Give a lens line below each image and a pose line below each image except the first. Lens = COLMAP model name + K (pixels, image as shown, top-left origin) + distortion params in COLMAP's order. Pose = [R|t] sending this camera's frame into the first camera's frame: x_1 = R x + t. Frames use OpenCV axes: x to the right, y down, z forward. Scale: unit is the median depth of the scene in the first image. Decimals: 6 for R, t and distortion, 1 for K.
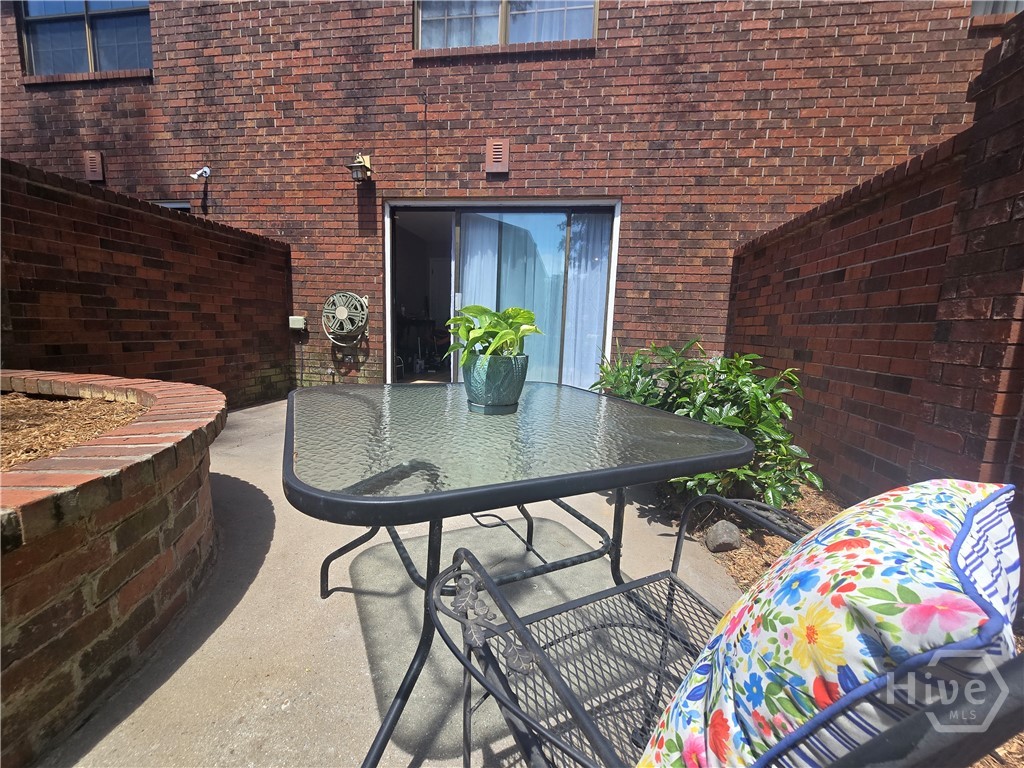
lens RADIAL K [[421.4, 0, 510.8], [0, 421.4, 390.2], [0, 0, 1]] dist [-0.003935, 0.000269]
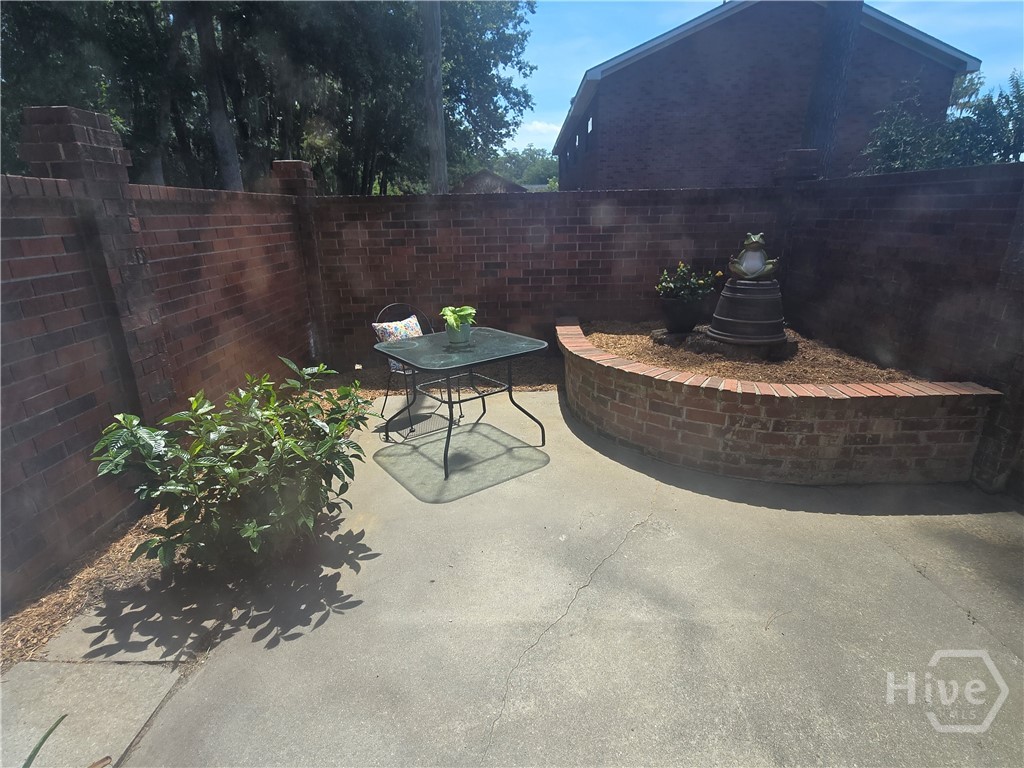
lens RADIAL K [[531.4, 0, 512.0], [0, 531.4, 384.0], [0, 0, 1]] dist [0.000145, -0.001518]
pose [[-0.986626, 0.032069, -0.159813, 0.090160], [-0.041460, 0.898835, 0.436323, -0.635728], [0.157637, 0.437113, -0.885484, 2.185211]]
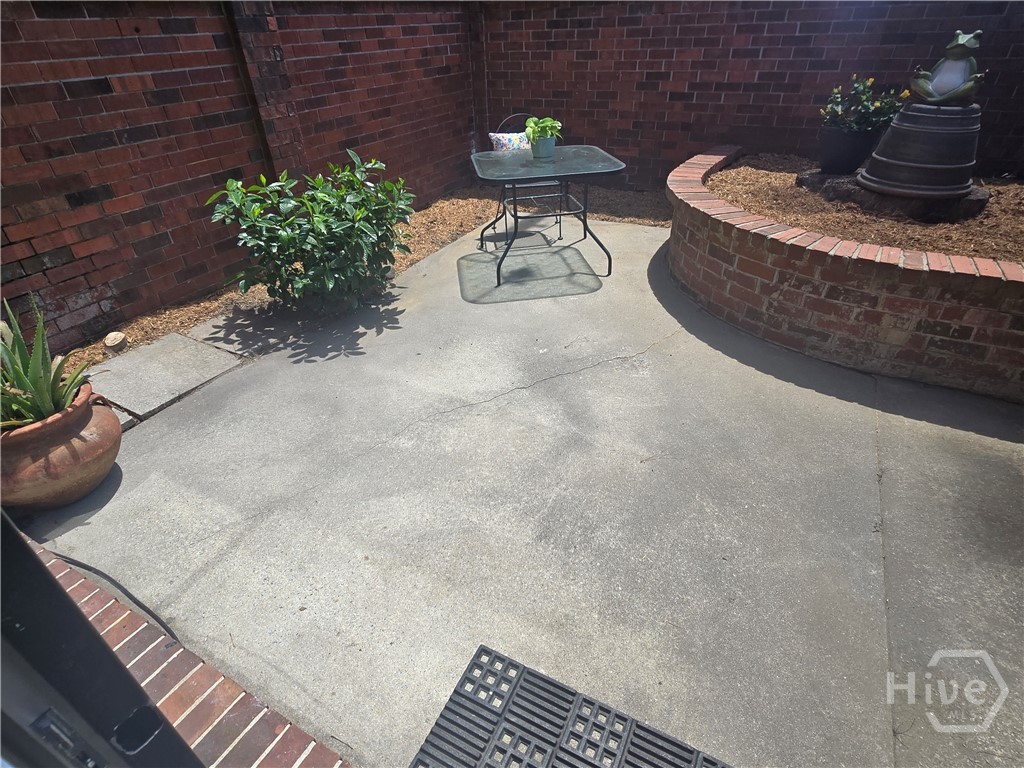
lens RADIAL K [[531.4, 0, 512.0], [0, 531.4, 384.0], [0, 0, 1]] dist [0.000145, -0.001518]
pose [[-0.947972, -0.184322, 0.259564, -0.525049], [0.044448, 0.730719, 0.681230, -0.639964], [-0.315234, 0.657324, -0.684509, 2.271127]]
